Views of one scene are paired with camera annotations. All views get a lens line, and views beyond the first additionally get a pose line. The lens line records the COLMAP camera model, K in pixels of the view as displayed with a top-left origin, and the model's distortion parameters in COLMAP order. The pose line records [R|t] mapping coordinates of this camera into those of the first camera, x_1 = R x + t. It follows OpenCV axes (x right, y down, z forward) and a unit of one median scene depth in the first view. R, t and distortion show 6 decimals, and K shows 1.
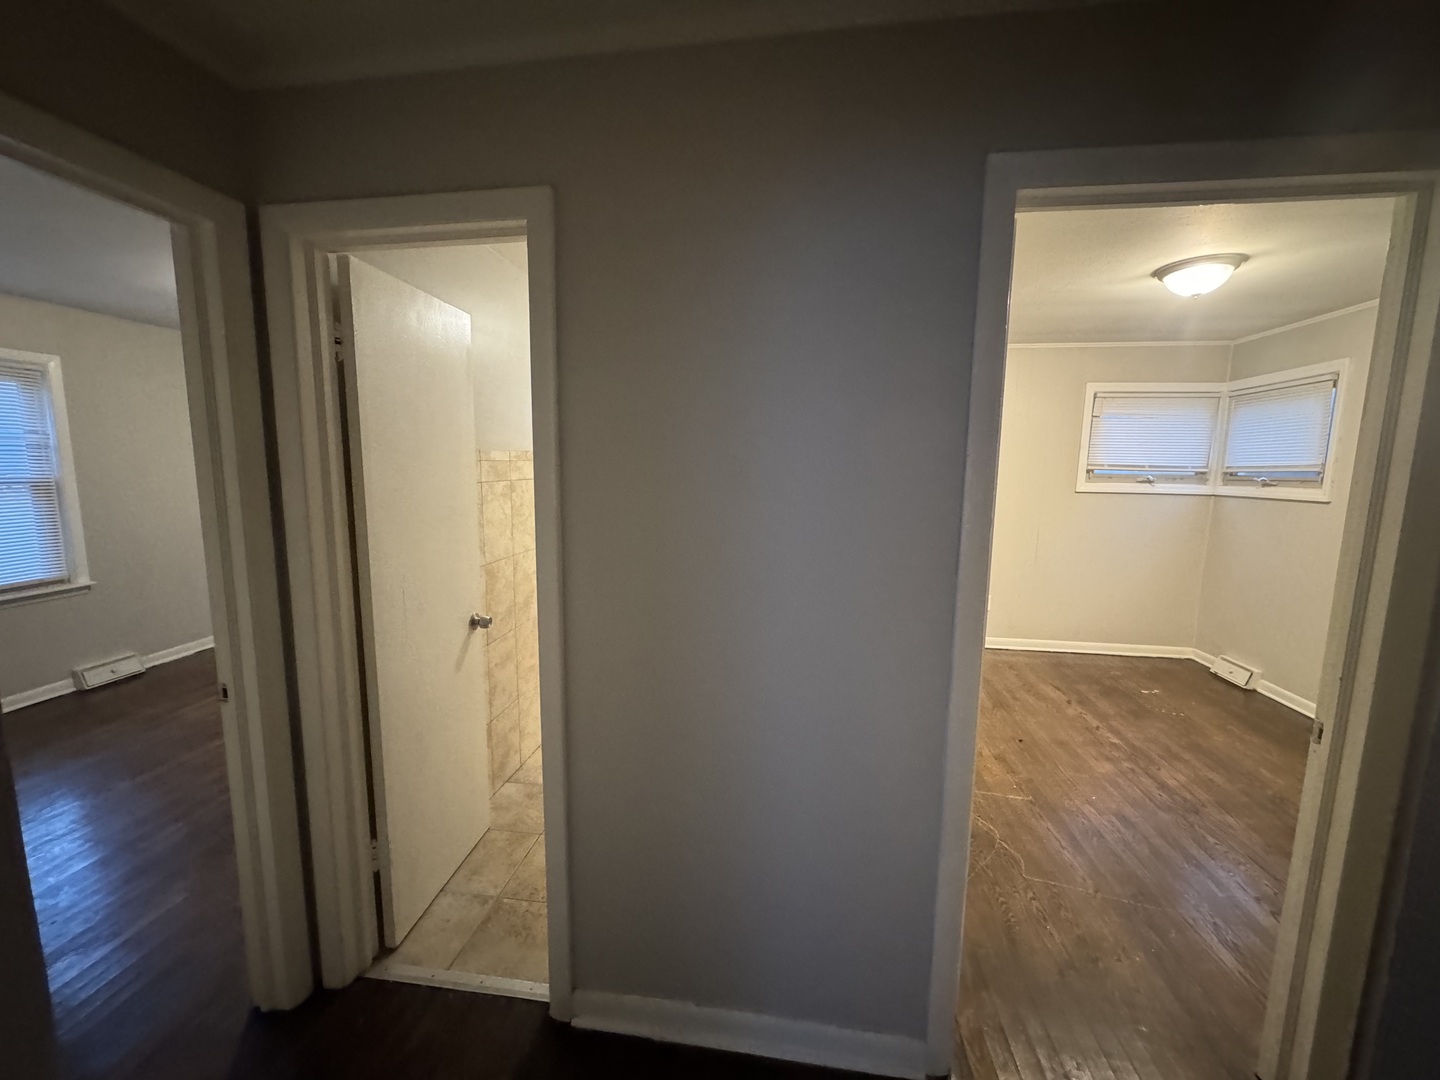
lens RADIAL K [[571.3, 0, 720.3], [0, 571.3, 538.4], [0, 0, 1]] dist [0.003562, -0.000234]
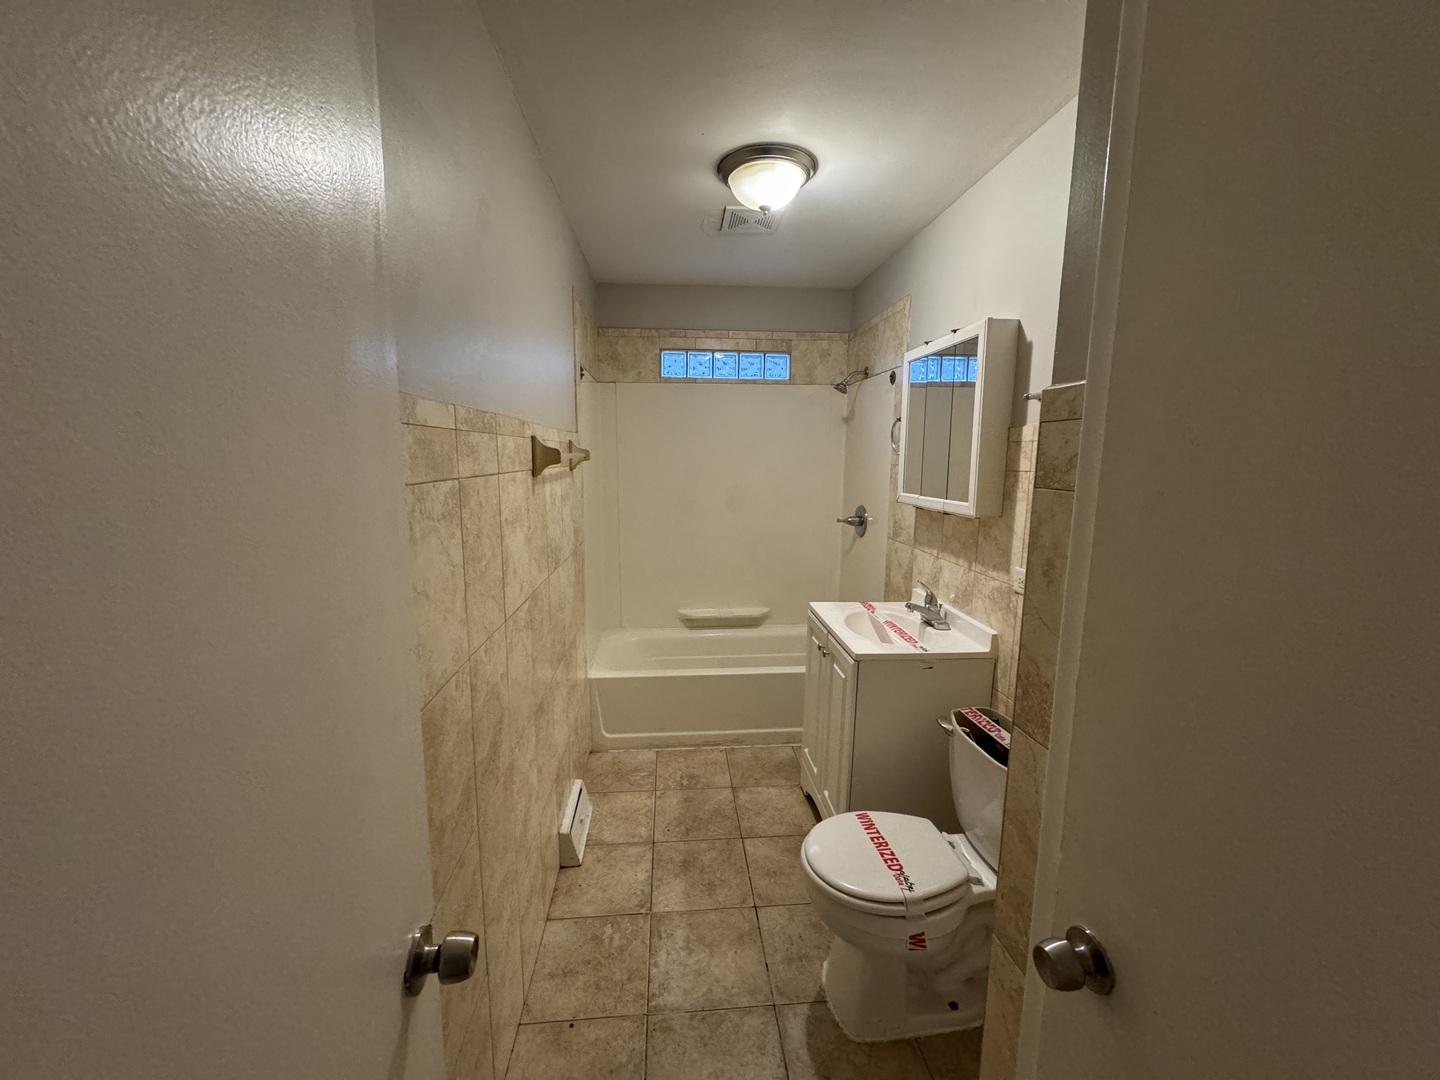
lens RADIAL K [[571.3, 0, 718.6], [0, 571.3, 539.4], [0, 0, 1]] dist [0.003562, -0.000234]
pose [[0.976104, -0.037658, 0.214017, -0.867500], [0.033207, 0.999152, 0.024355, -0.195751], [-0.214752, -0.016666, 0.976526, 1.775628]]
